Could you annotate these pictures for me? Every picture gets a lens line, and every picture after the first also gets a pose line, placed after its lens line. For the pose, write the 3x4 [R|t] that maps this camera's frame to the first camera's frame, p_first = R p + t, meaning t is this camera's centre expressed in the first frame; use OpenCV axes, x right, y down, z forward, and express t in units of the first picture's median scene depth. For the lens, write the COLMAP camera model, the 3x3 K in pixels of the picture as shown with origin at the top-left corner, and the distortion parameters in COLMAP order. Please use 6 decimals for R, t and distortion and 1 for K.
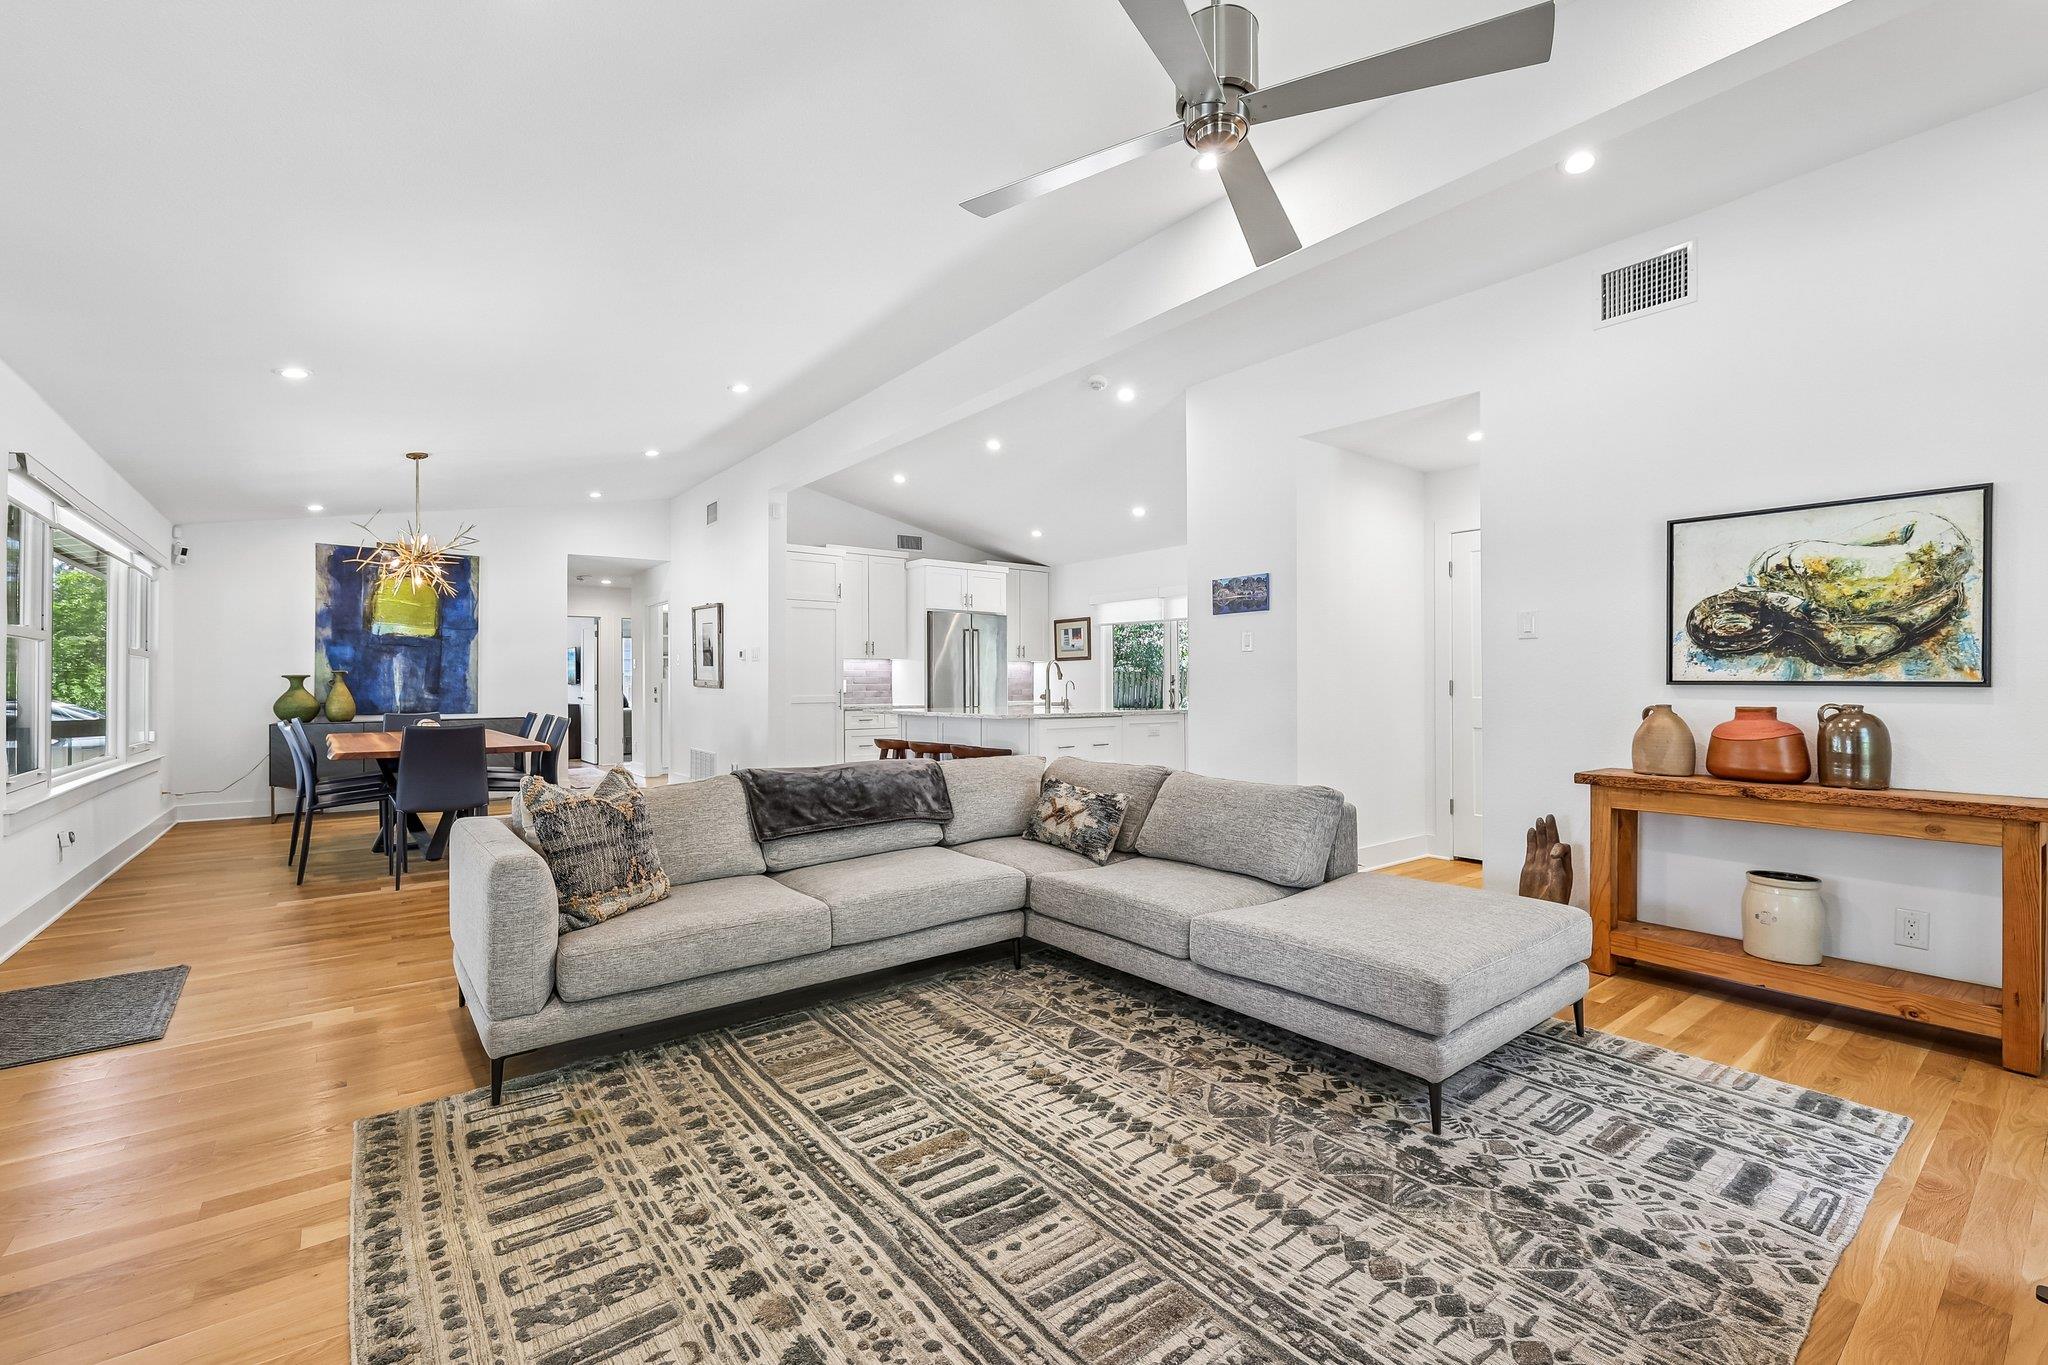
lens RADIAL K [[864.1, 0, 1035.9], [0, 864.1, 676.9], [0, 0, 1]] dist [-0.001130, 0.000762]
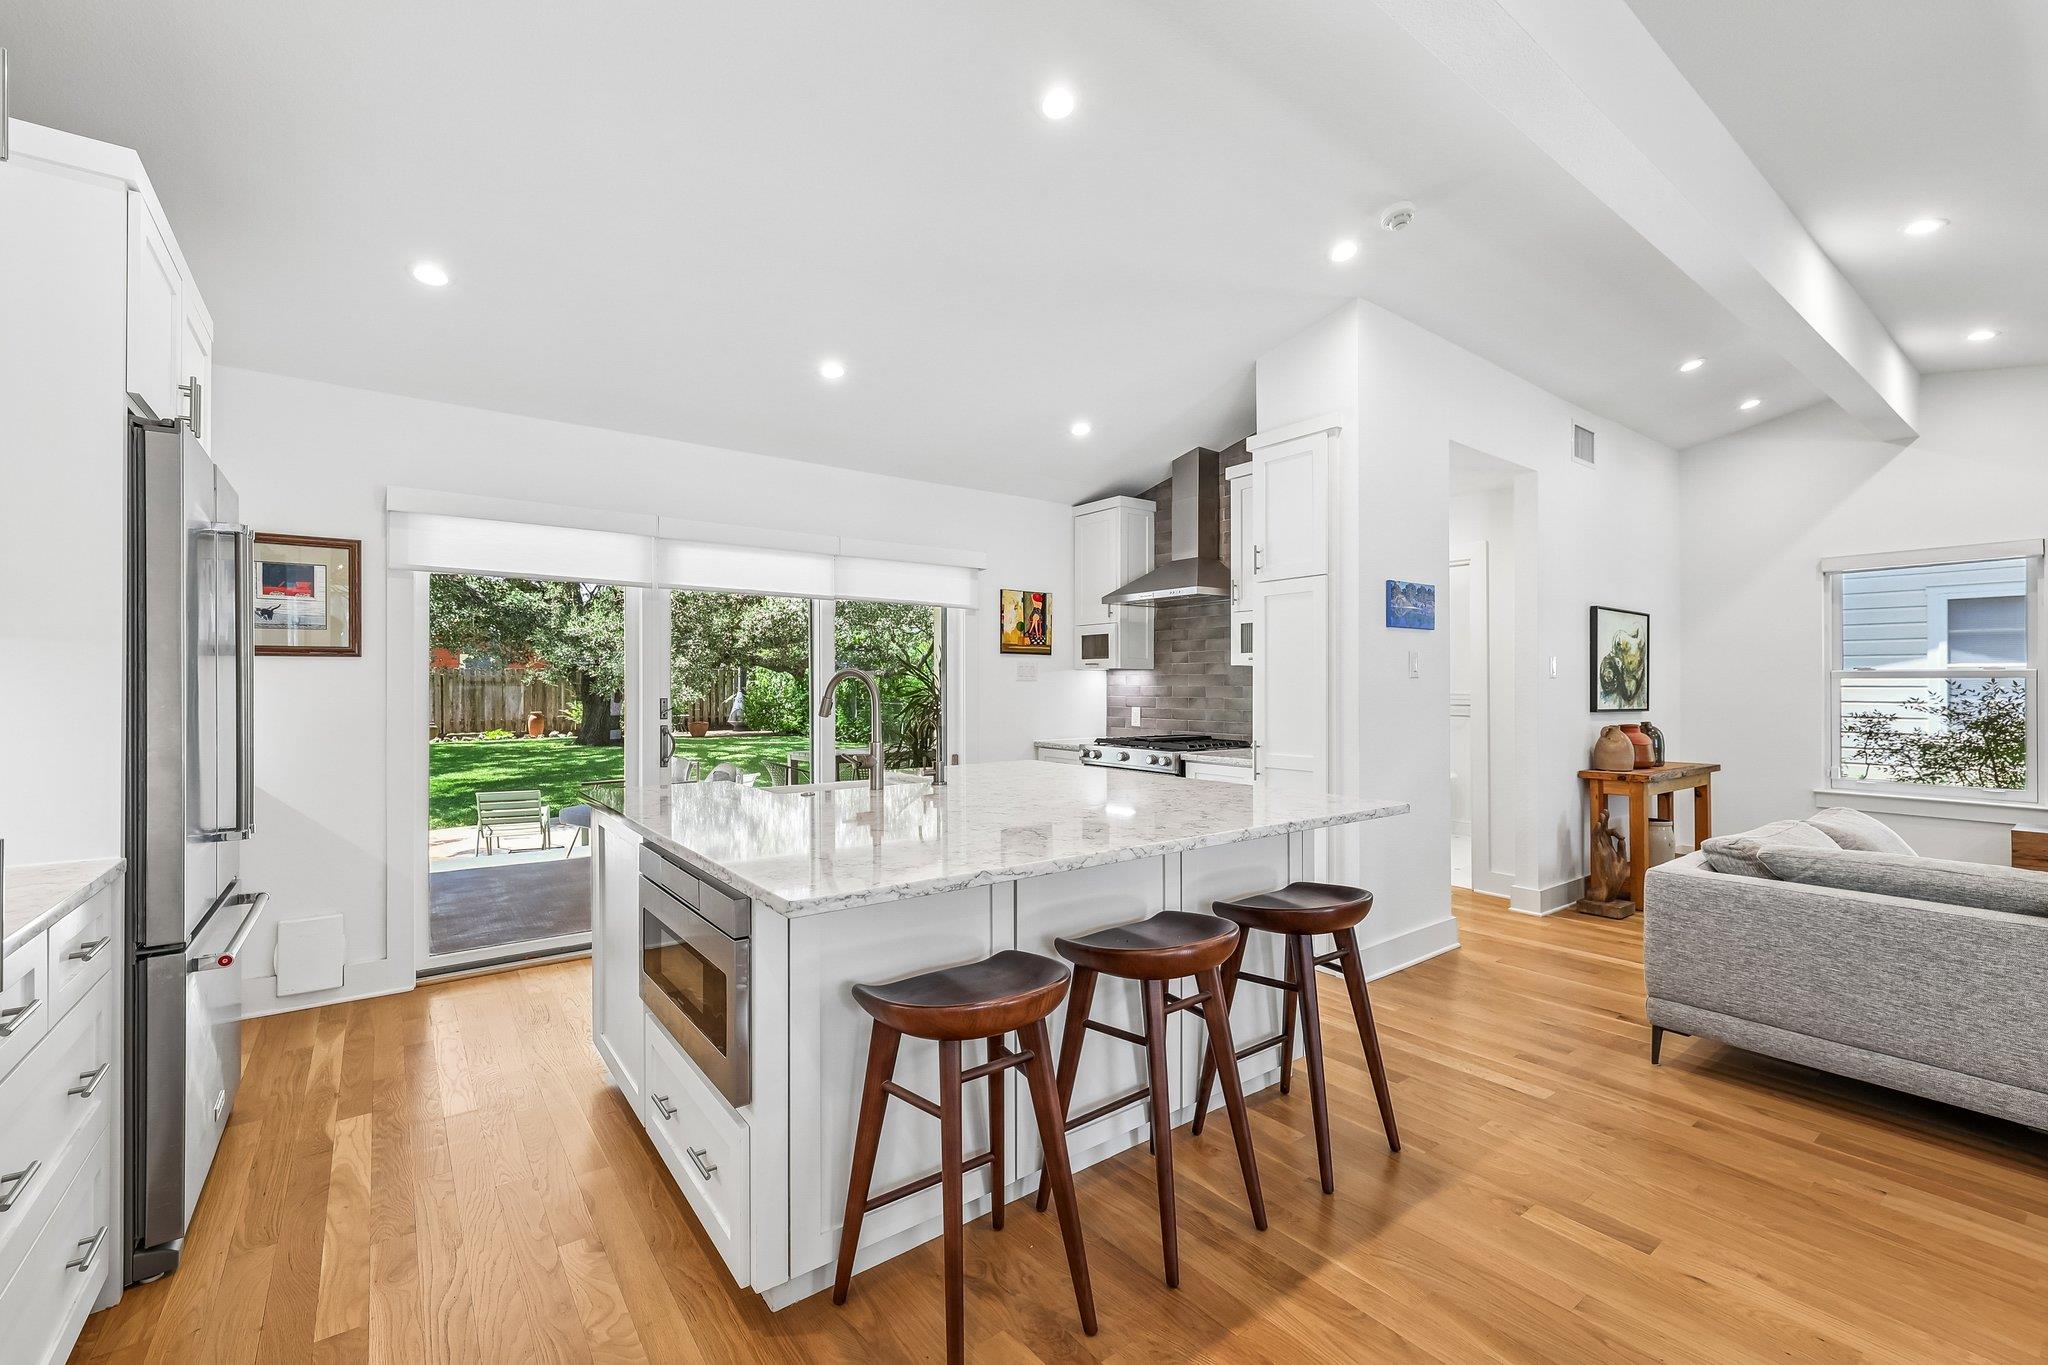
lens RADIAL K [[864.1, 0, 1029.9], [0, 864.1, 679.7], [0, 0, 1]] dist [-0.001130, 0.000762]
pose [[0.029908, 0.008998, 0.999512, -0.782849], [-0.009431, 0.999918, -0.008719, -0.024169], [-0.999508, -0.009166, 0.029991, 1.840417]]
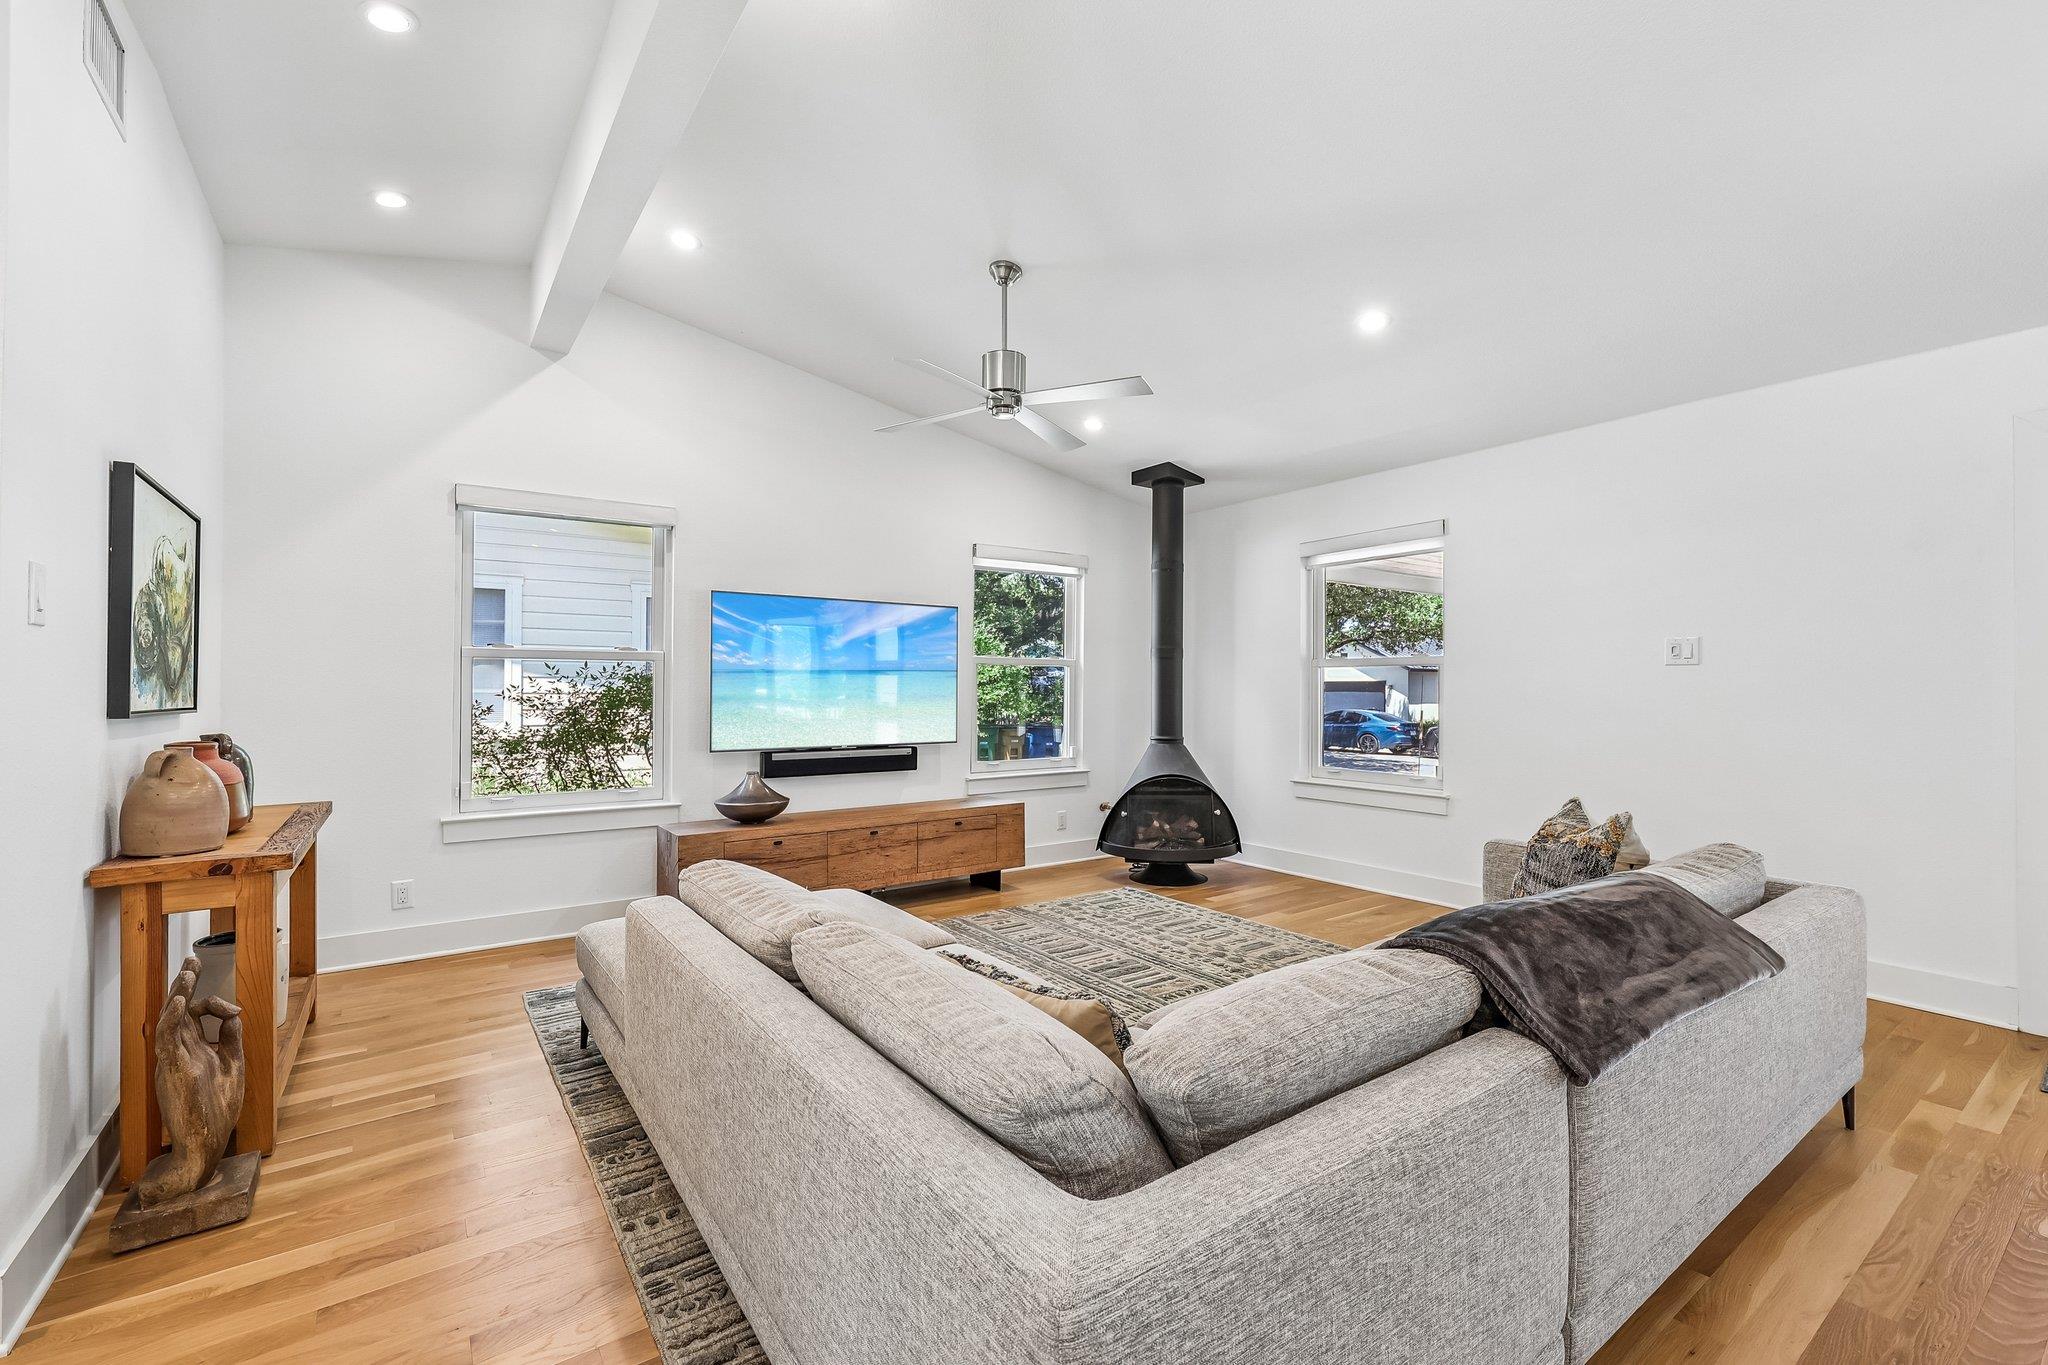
lens RADIAL K [[864.1, 0, 1027.6], [0, 864.1, 679.6], [0, 0, 1]] dist [-0.001130, 0.000762]
pose [[-0.998539, -0.001019, 0.054026, 0.030744], [-0.001811, 0.999892, -0.014618, -0.010733], [-0.054005, -0.014694, -0.998433, 1.503361]]
